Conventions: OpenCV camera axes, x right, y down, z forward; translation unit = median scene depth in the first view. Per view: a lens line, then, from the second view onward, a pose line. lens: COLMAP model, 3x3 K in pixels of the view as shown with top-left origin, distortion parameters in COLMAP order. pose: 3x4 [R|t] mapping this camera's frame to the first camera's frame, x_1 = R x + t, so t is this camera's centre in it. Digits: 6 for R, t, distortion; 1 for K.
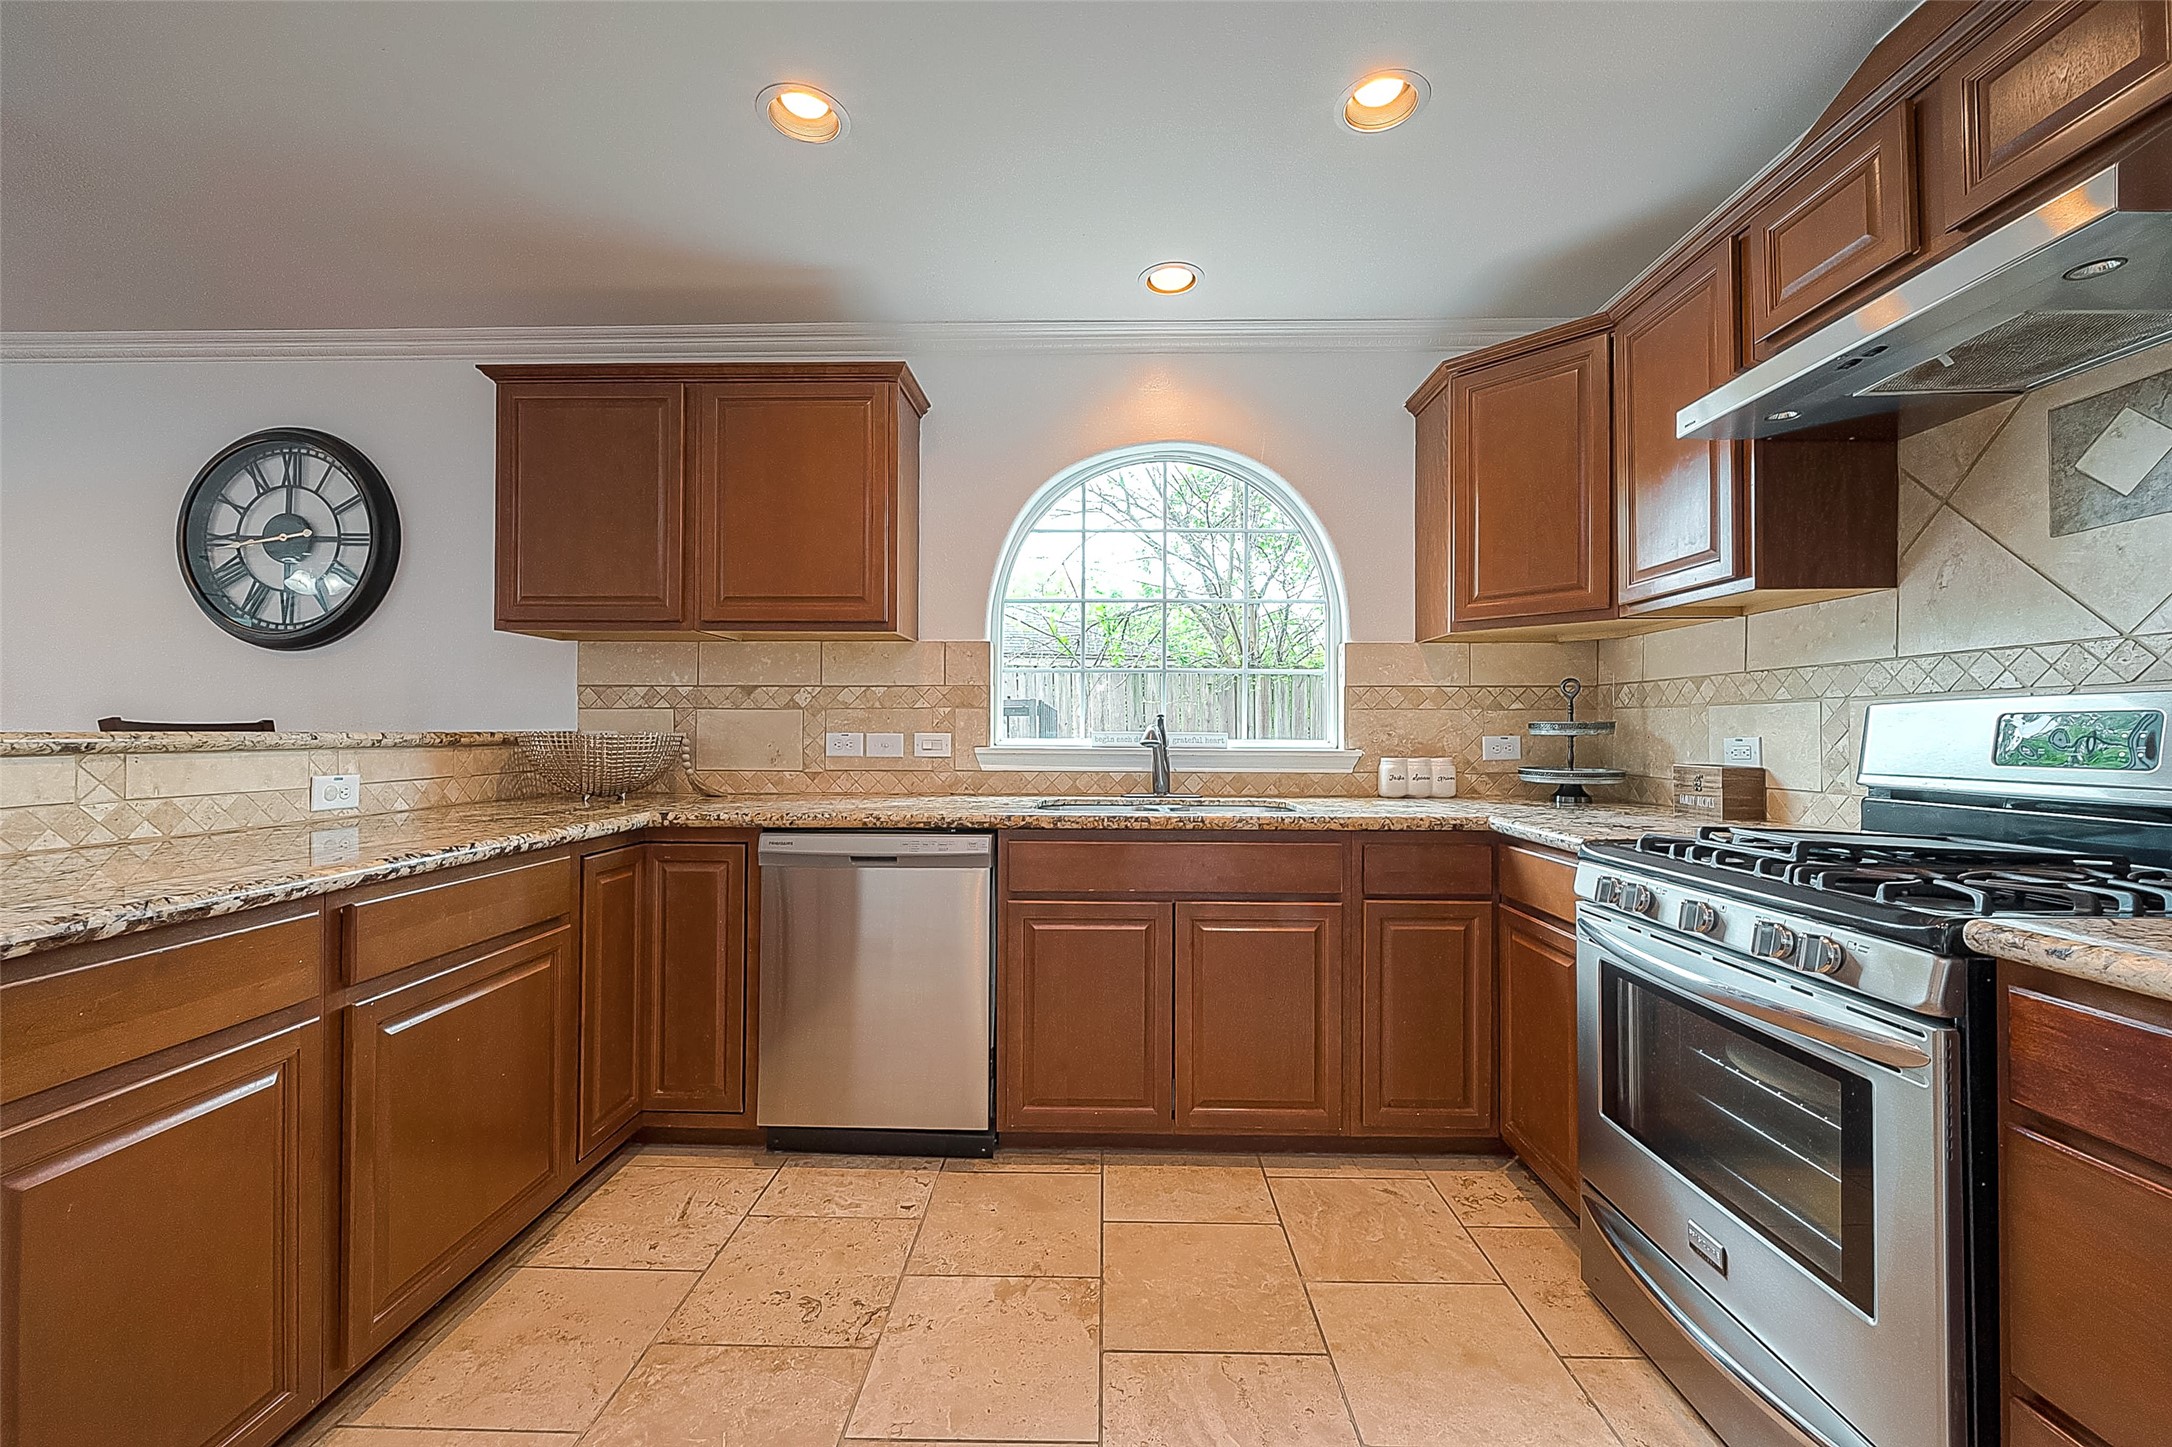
lens RADIAL K [[860.3, 0, 1085.1], [0, 860.3, 721.9], [0, 0, 1]] dist [0.001035, 0.000304]
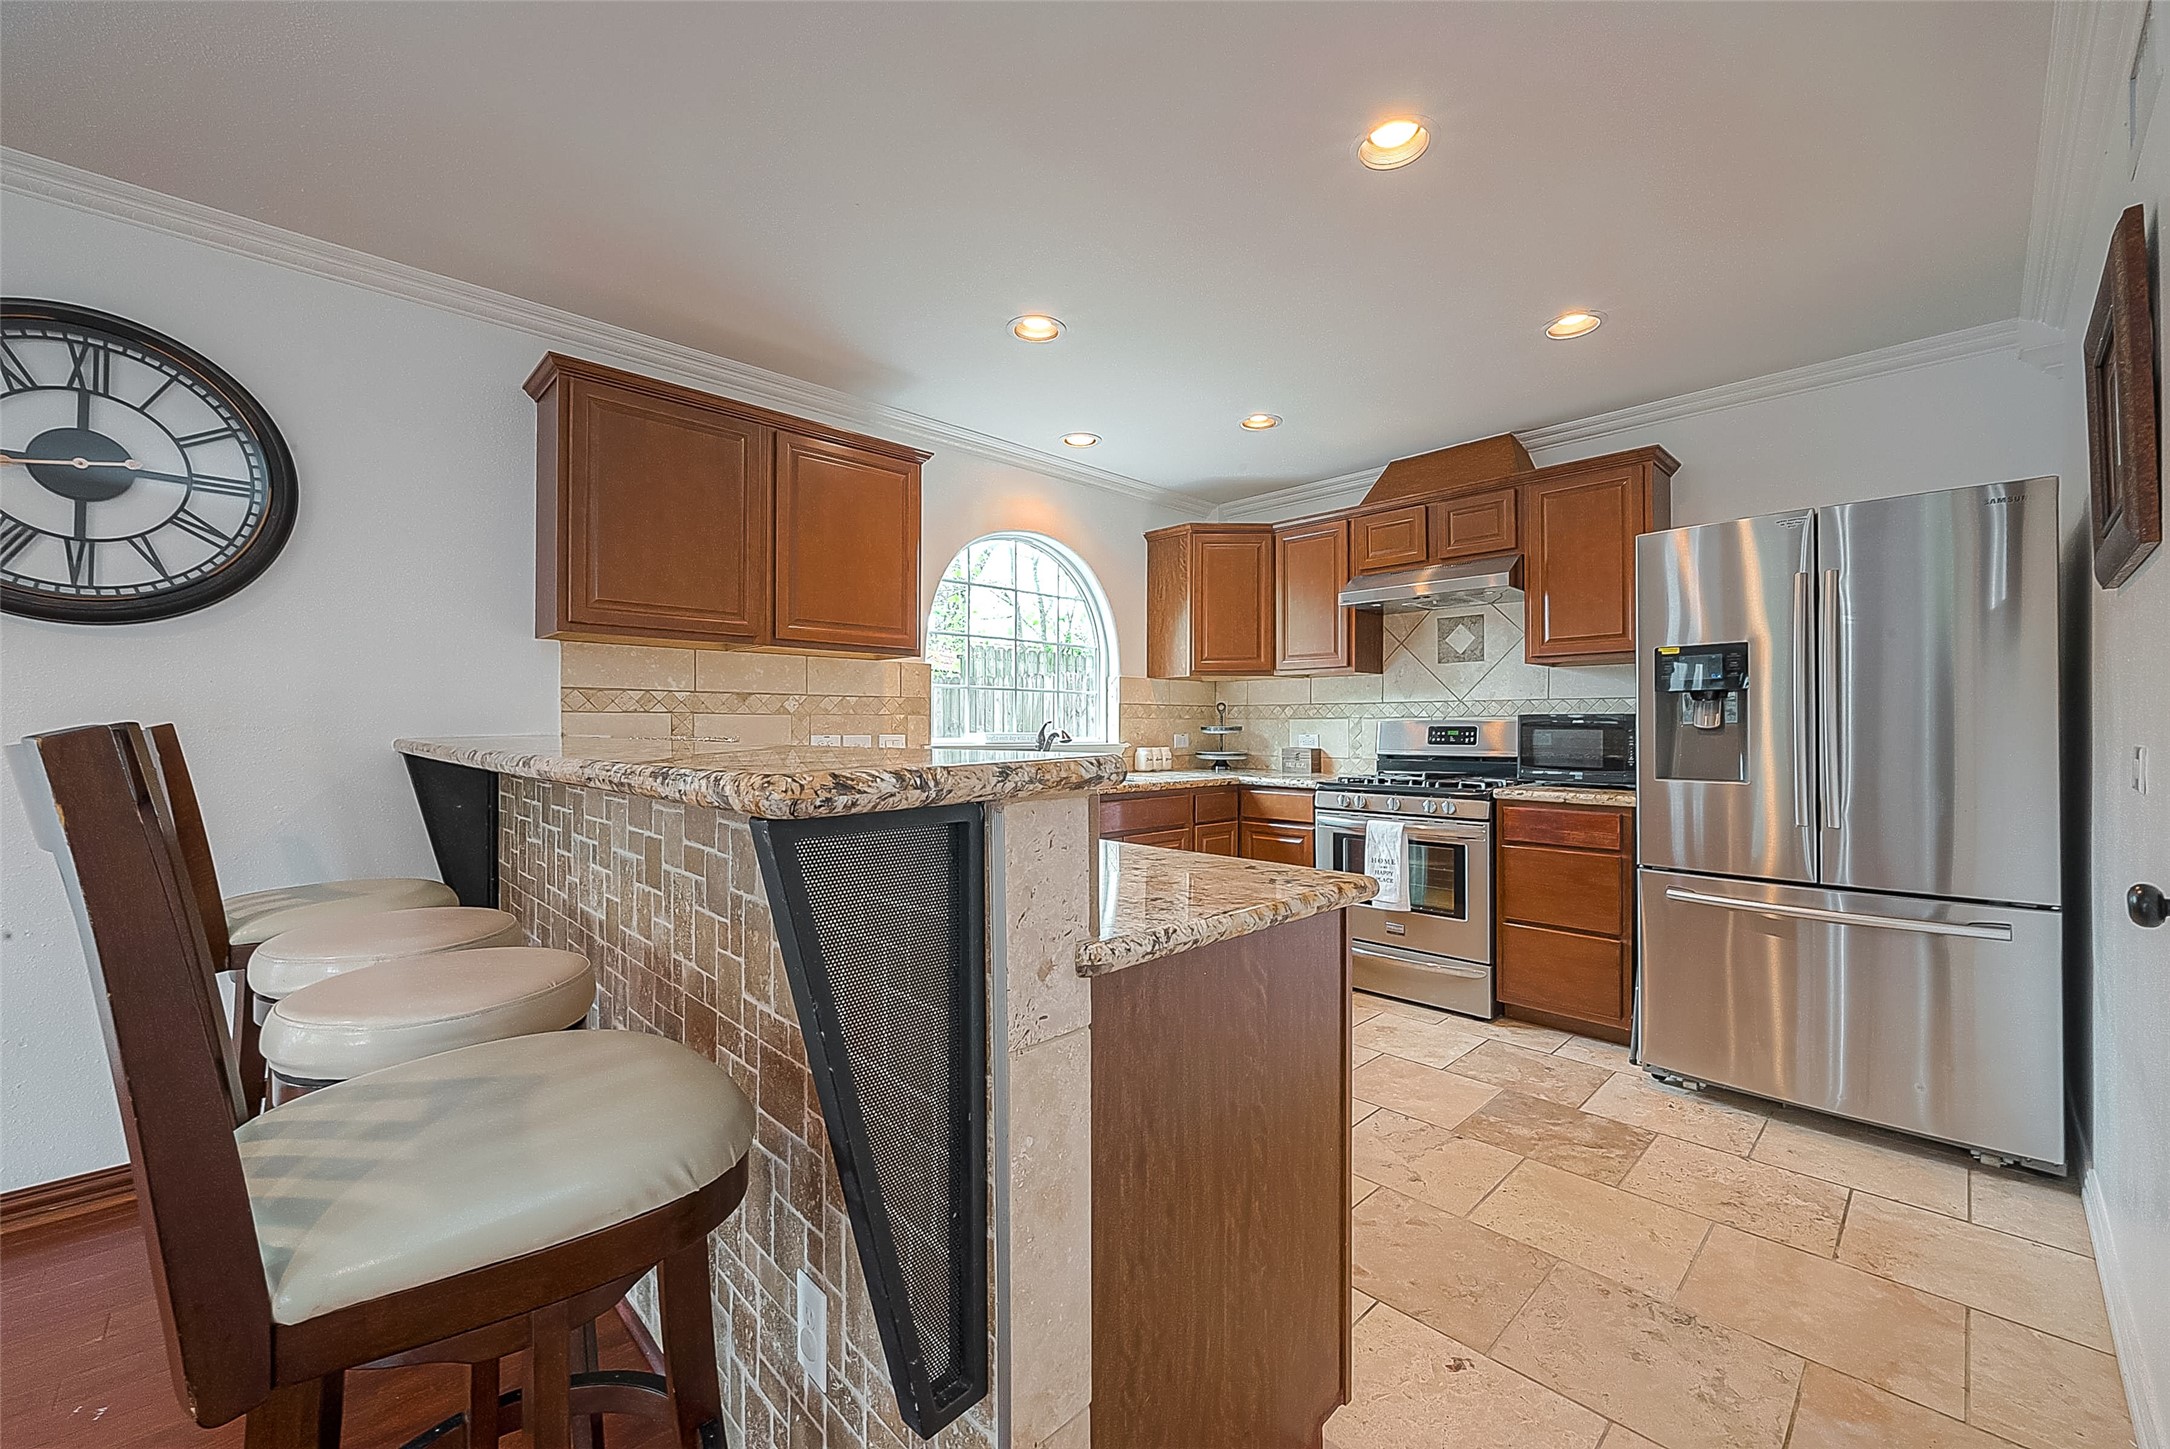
lens RADIAL K [[859.5, 0, 1081.5], [0, 859.5, 719.9], [0, 0, 1]] dist [0.001035, 0.000304]
pose [[0.704970, 0.004551, 0.709222, -0.850465], [-0.008078, 0.999966, 0.001614, -0.012519], [-0.709191, -0.006867, 0.704983, -0.077103]]
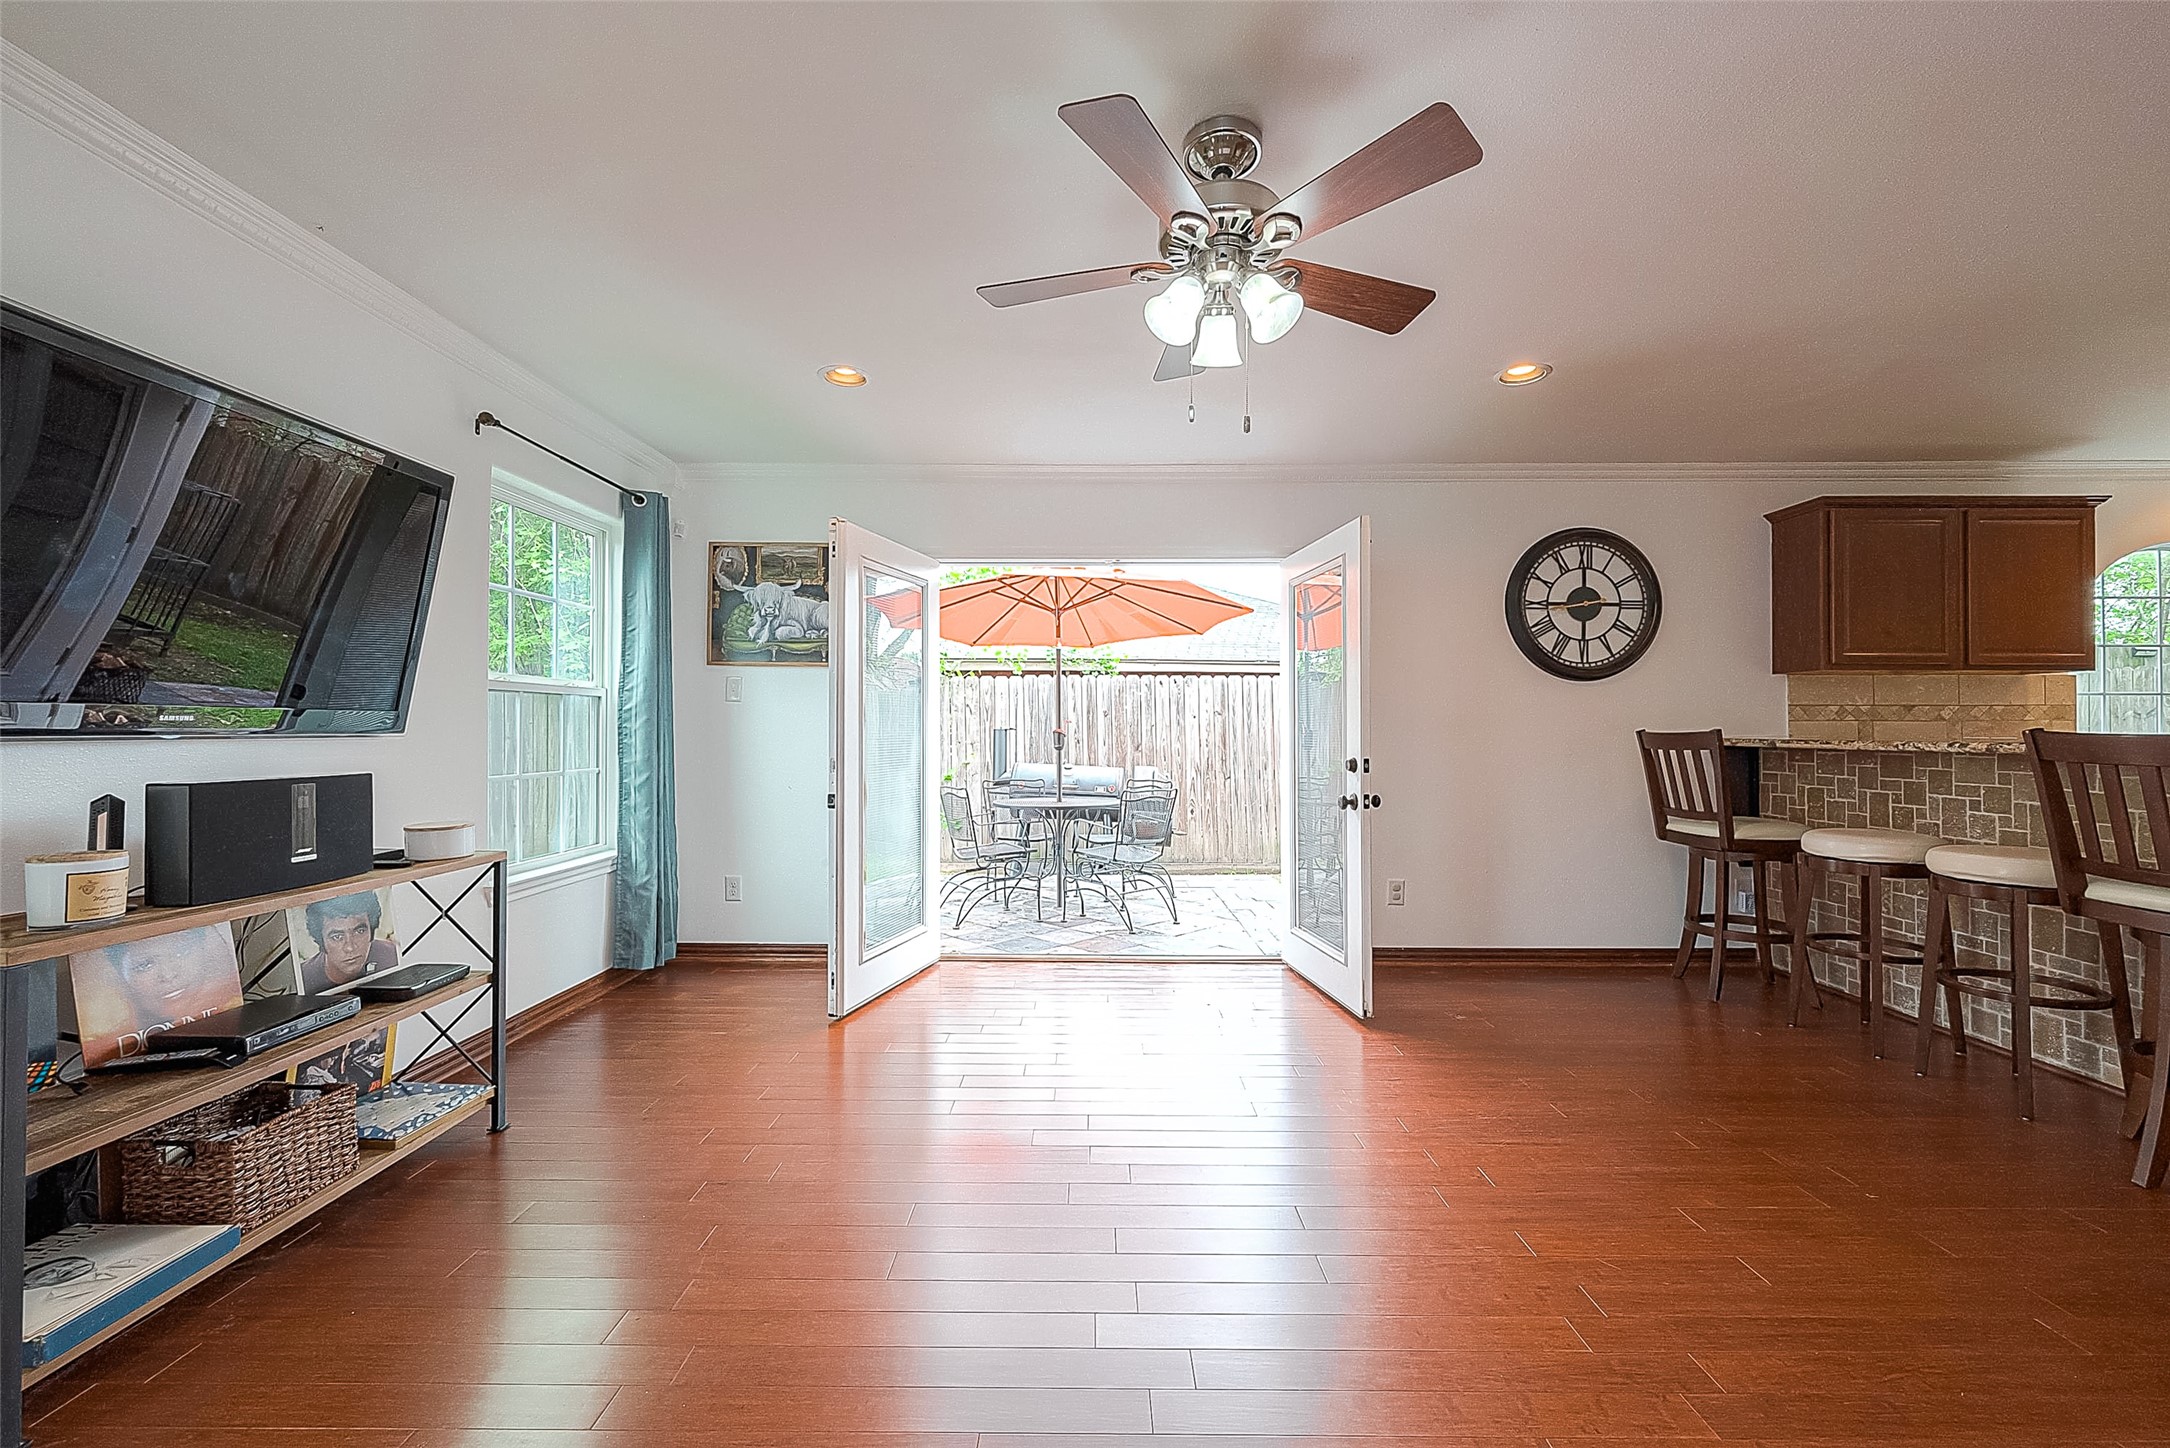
lens RADIAL K [[859.5, 0, 1090.3], [0, 859.5, 725.0], [0, 0, 1]] dist [0.001035, 0.000304]
pose [[0.999771, -0.002036, 0.021292, -1.795019], [0.001853, 0.999961, 0.008627, -0.022927], [-0.021308, -0.008586, 0.999736, -0.436731]]
